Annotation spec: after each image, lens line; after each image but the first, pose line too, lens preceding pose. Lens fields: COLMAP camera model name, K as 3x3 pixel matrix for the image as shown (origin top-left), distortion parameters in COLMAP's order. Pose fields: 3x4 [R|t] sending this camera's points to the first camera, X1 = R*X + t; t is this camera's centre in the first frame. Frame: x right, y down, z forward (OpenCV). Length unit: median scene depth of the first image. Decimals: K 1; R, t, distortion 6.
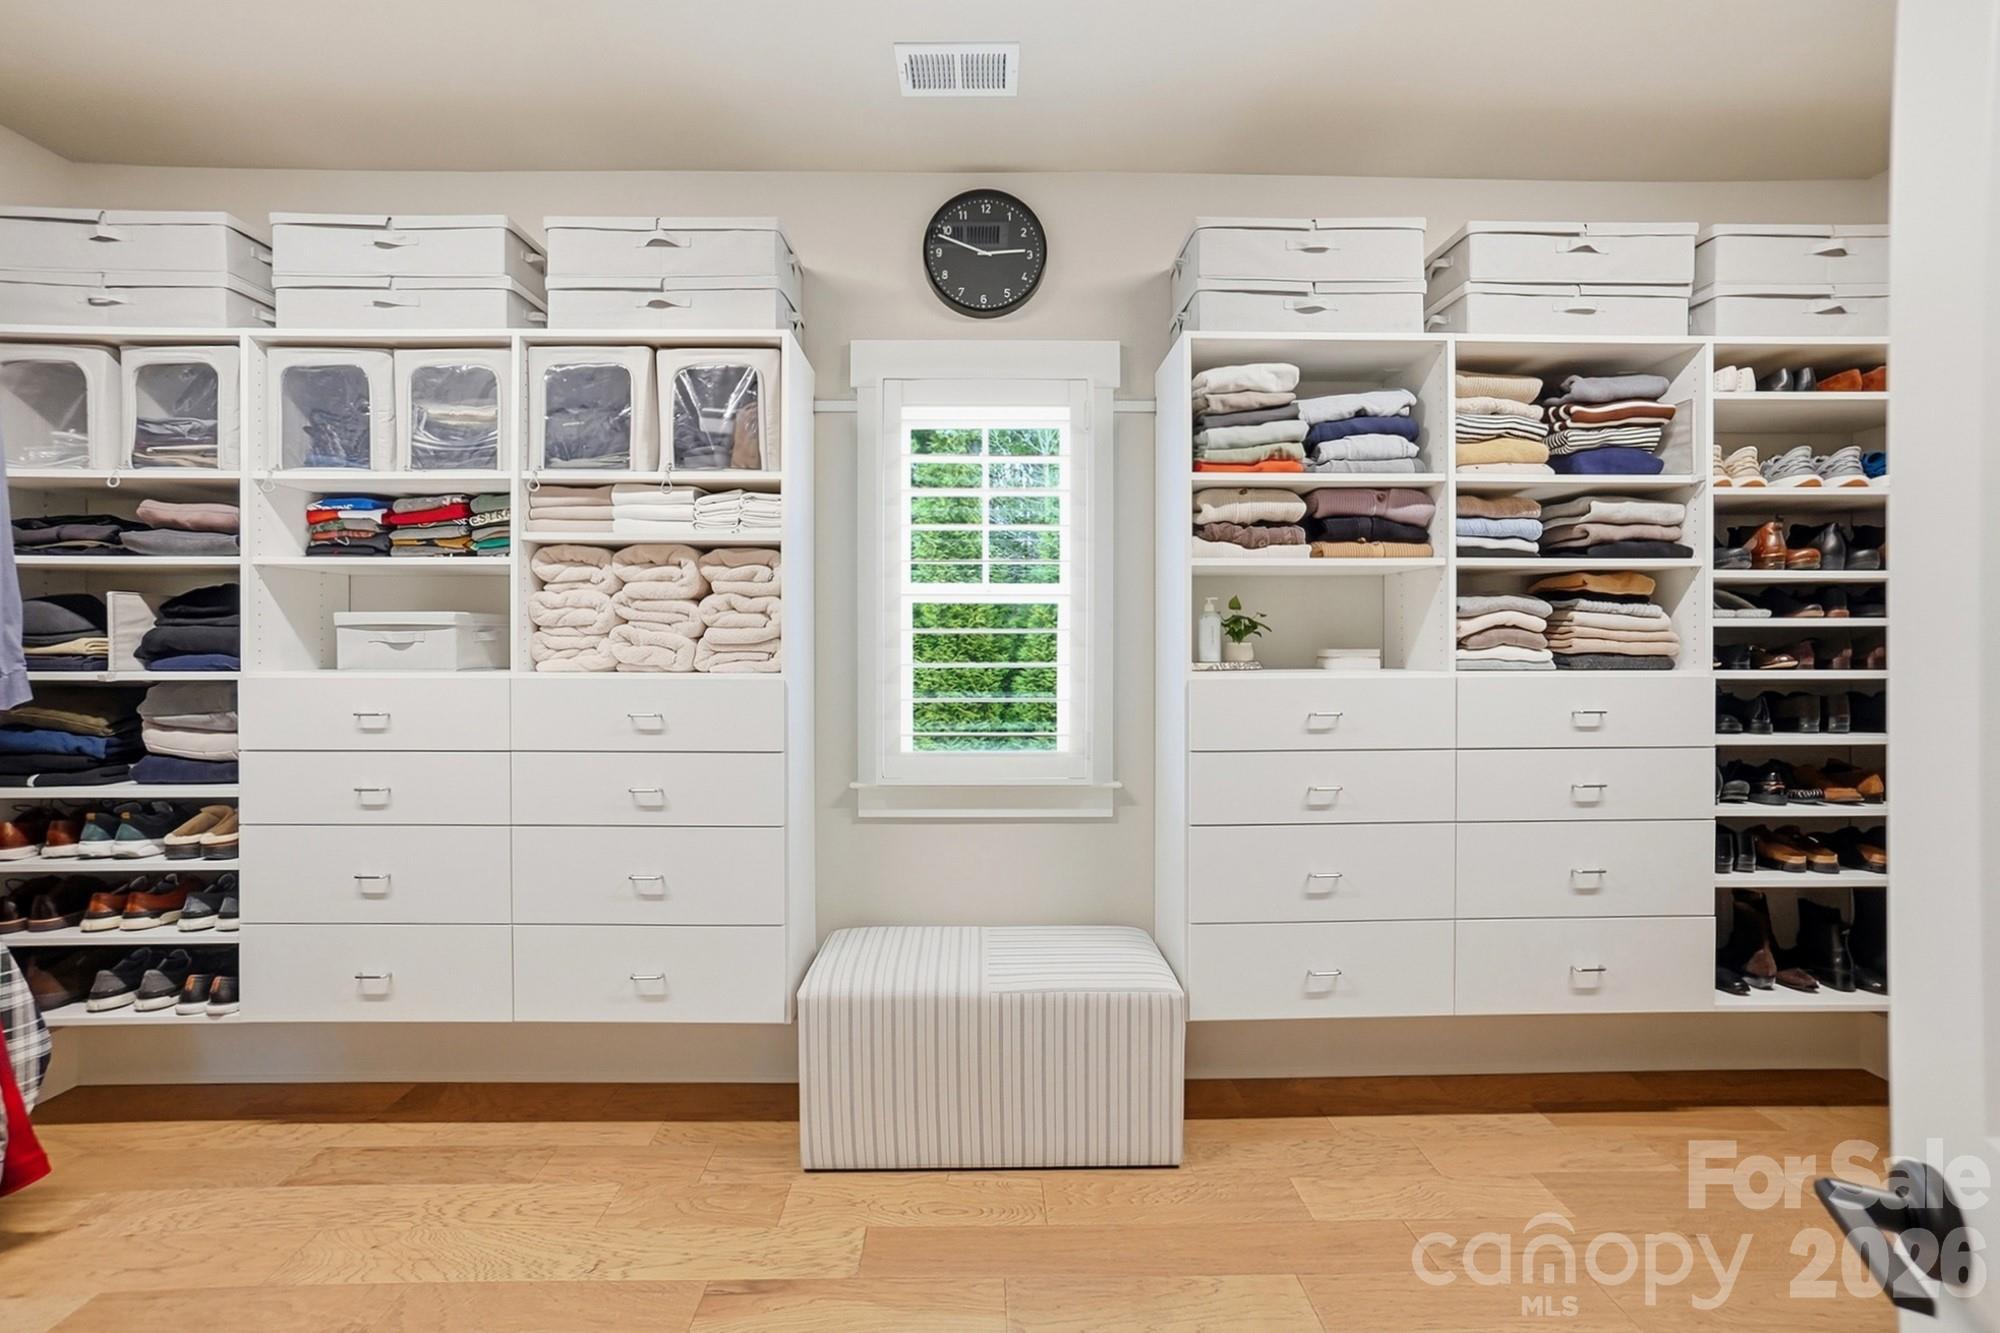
lens RADIAL K [[919.1, 0, 996.4], [0, 919.1, 645.9], [0, 0, 1]] dist [-0.042288, 0.000218]
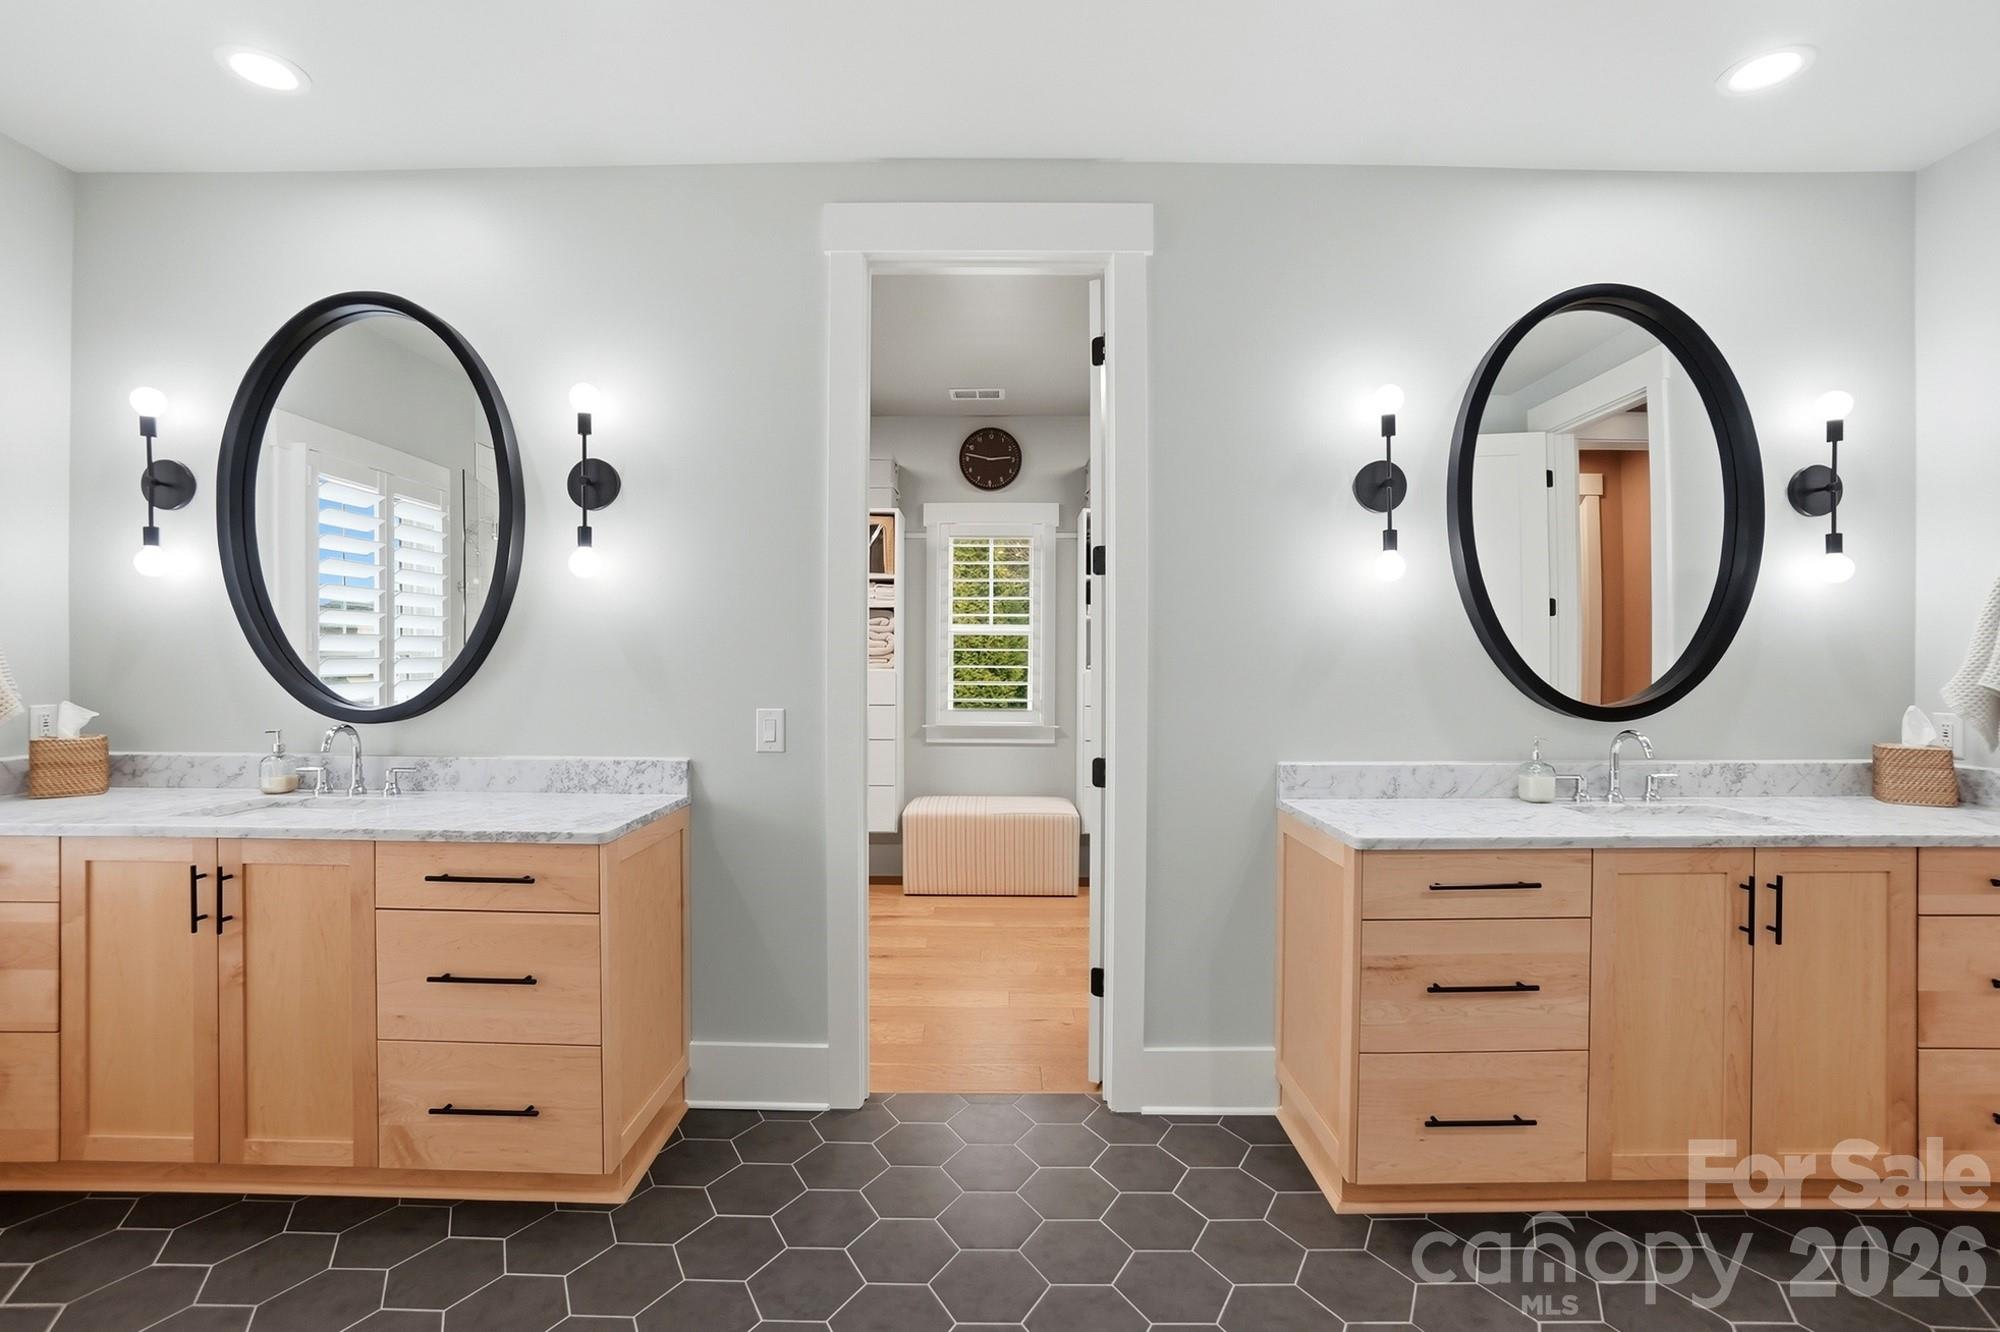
lens RADIAL K [[919.1, 0, 996.4], [0, 919.1, 645.4], [0, 0, 1]] dist [-0.042288, 0.000218]
pose [[0.999727, 0.003656, -0.023077, 0.046918], [-0.004083, 0.999821, -0.018487, 0.012242], [0.023005, 0.018576, 0.999563, -0.987189]]
